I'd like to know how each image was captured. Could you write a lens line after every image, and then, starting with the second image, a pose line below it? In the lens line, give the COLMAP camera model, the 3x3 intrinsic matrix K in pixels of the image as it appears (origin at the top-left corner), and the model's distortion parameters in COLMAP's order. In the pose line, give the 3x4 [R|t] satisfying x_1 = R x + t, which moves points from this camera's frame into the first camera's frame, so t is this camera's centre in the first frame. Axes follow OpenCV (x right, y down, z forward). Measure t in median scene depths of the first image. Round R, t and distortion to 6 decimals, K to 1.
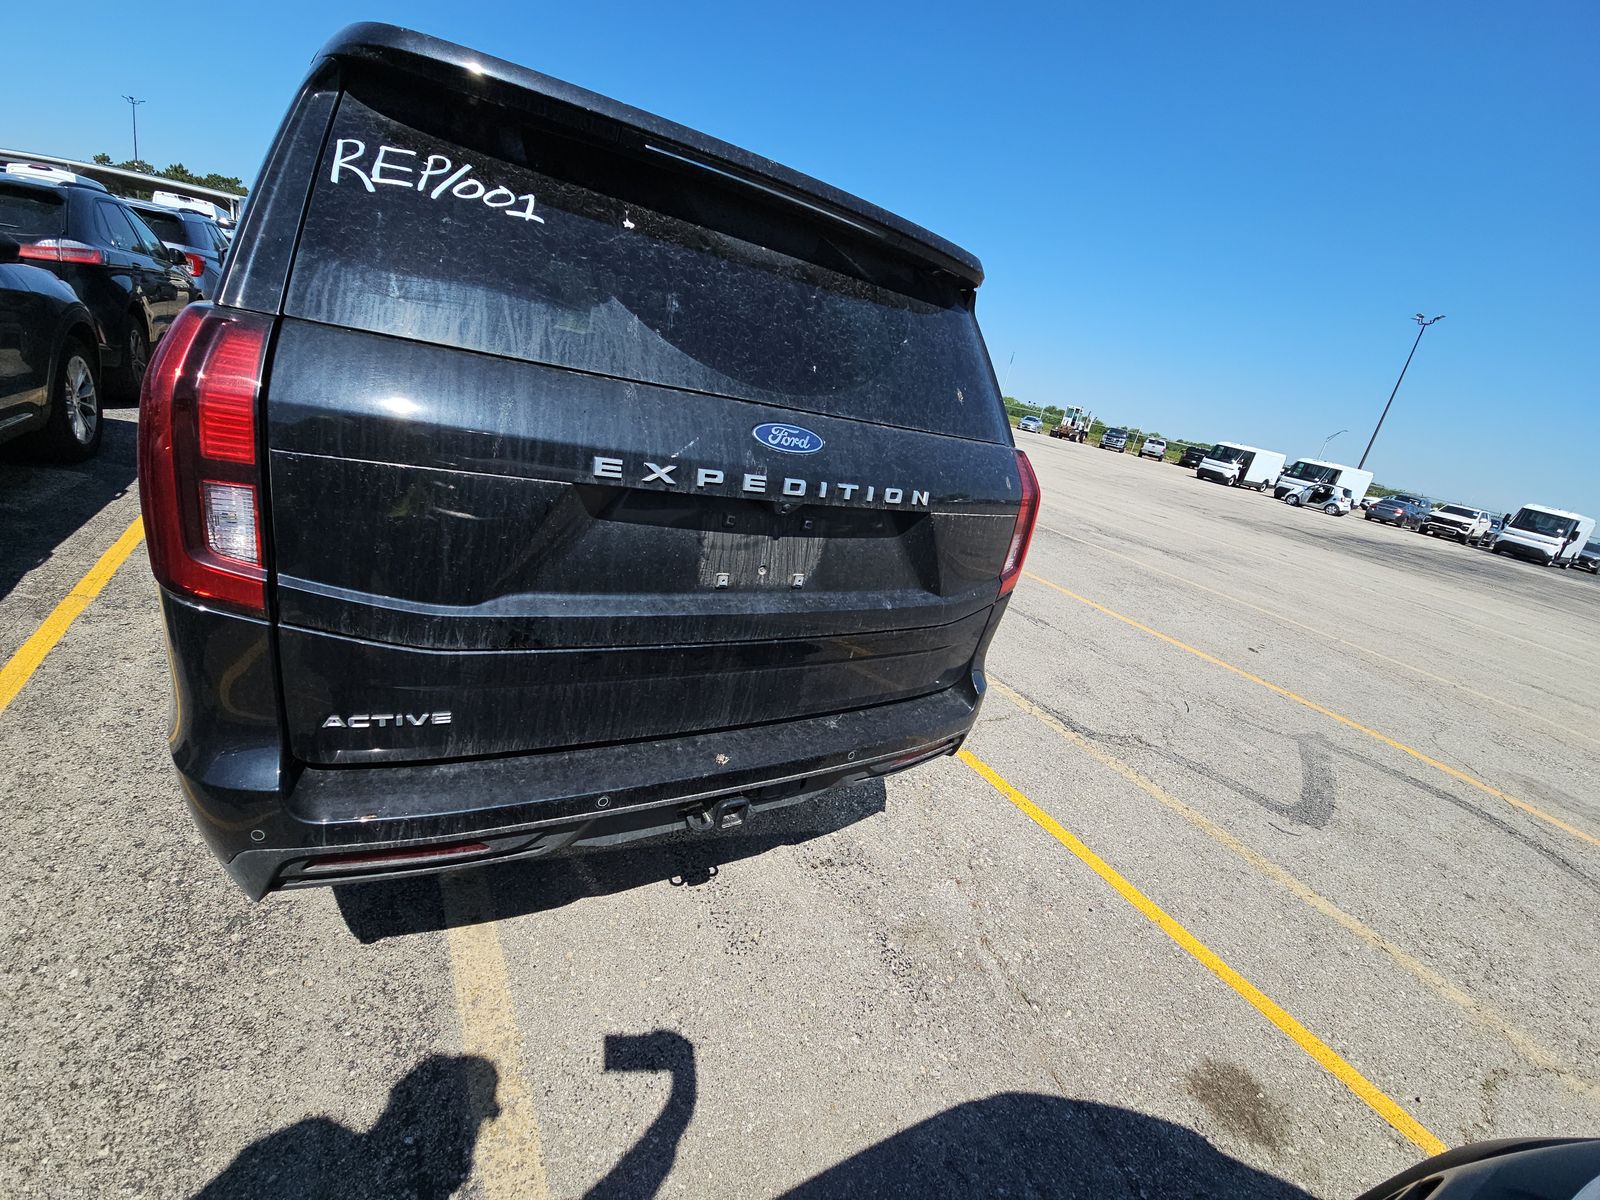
lens RADIAL K [[651.3, 0, 800.8], [0, 651.3, 604.4], [0, 0, 1]] dist [0.000005, -0.000080]
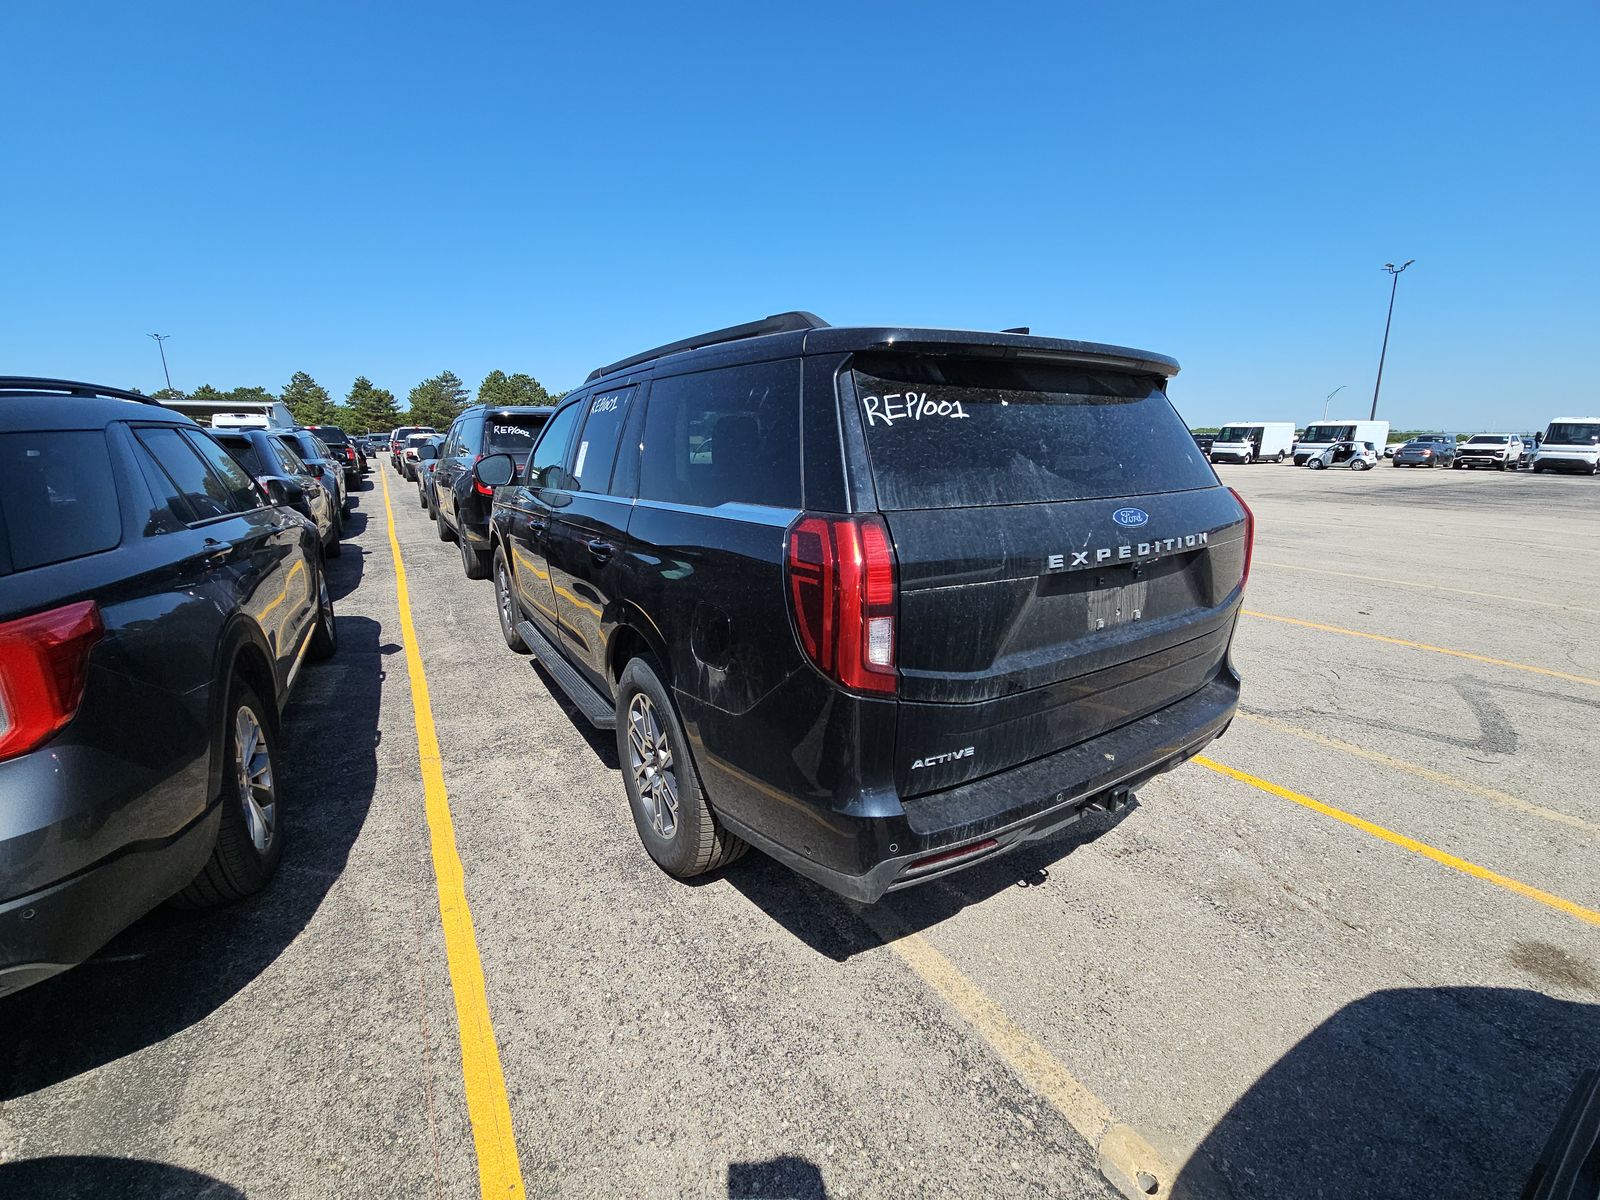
lens RADIAL K [[649.0, 0, 801.6], [0, 649.0, 606.8], [0, 0, 1]] dist [0.012990, -0.008819]
pose [[0.978523, -0.203167, -0.034863, -0.390434], [0.198752, 0.974739, -0.101888, -0.032896], [0.054683, 0.092770, 0.994185, -0.242878]]
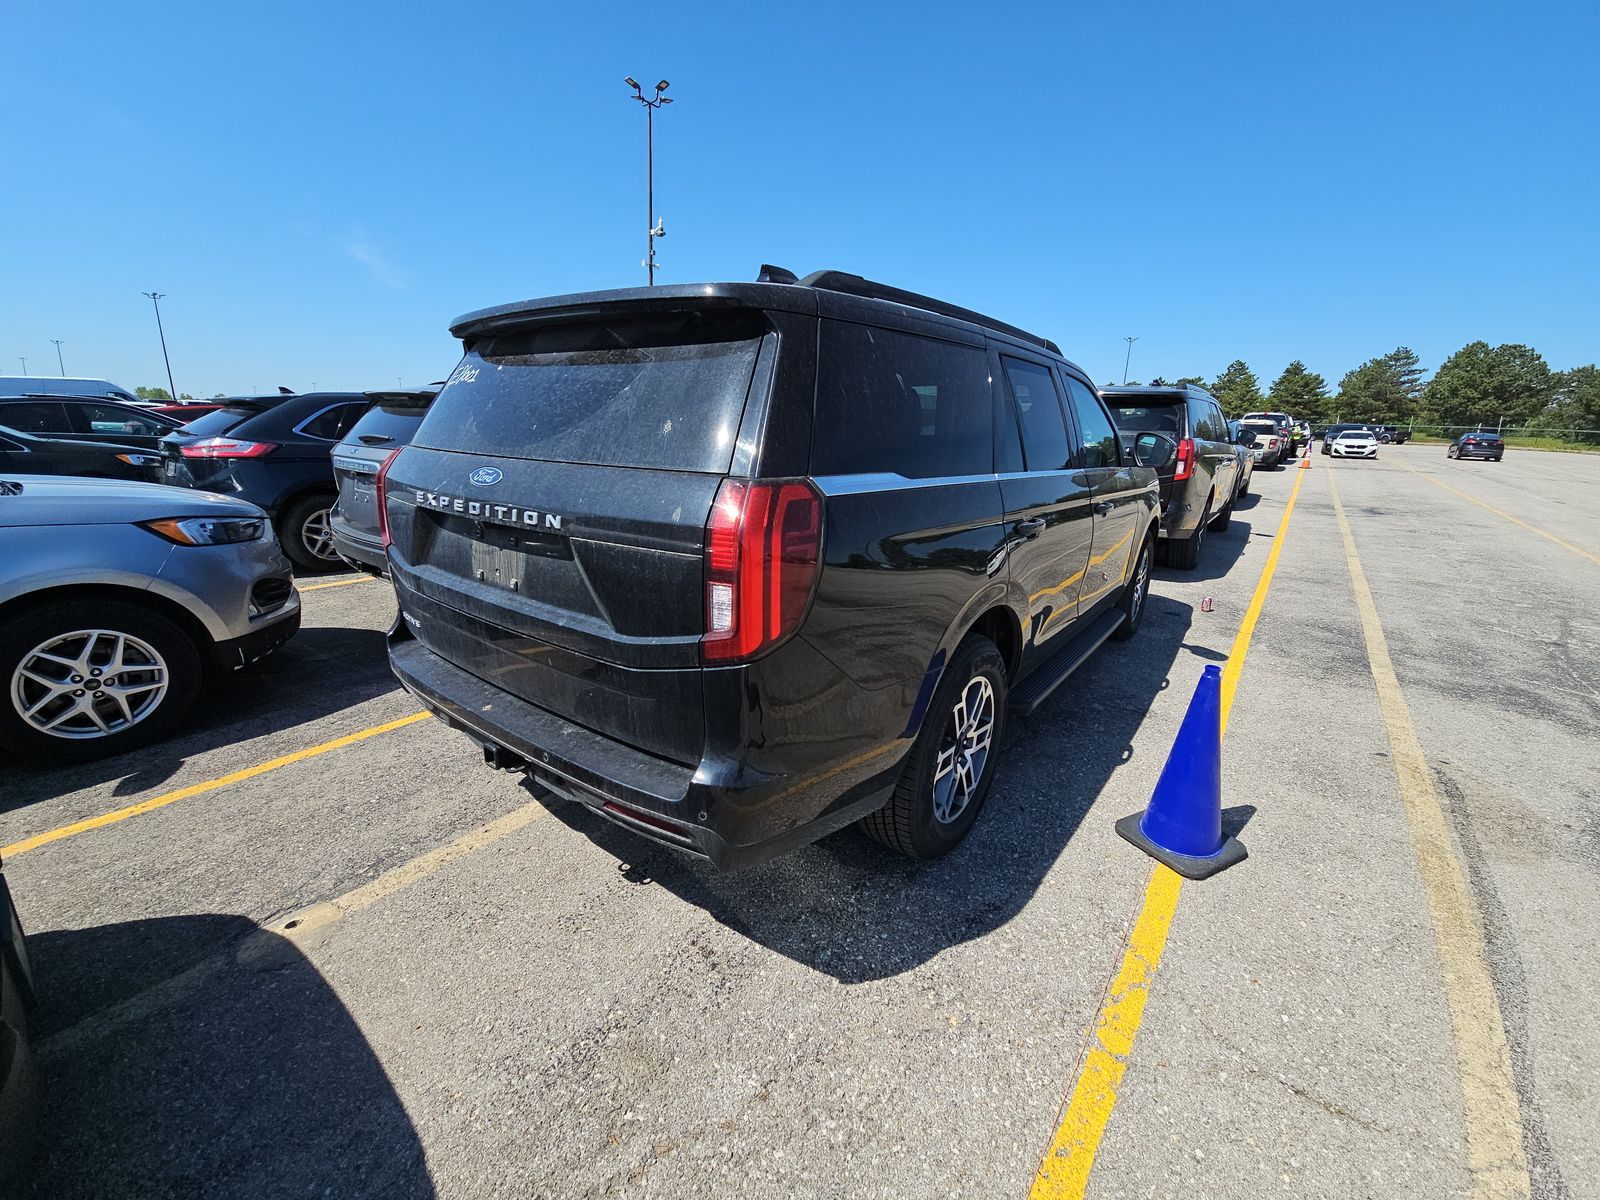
lens RADIAL K [[651.3, 0, 800.8], [0, 651.3, 604.4], [0, 0, 1]] dist [0.000005, -0.000080]
pose [[0.360351, 0.063105, -0.930680, 0.863285], [-0.270491, 0.961912, -0.039509, -0.062089], [0.892738, 0.265977, 0.363695, 0.638717]]
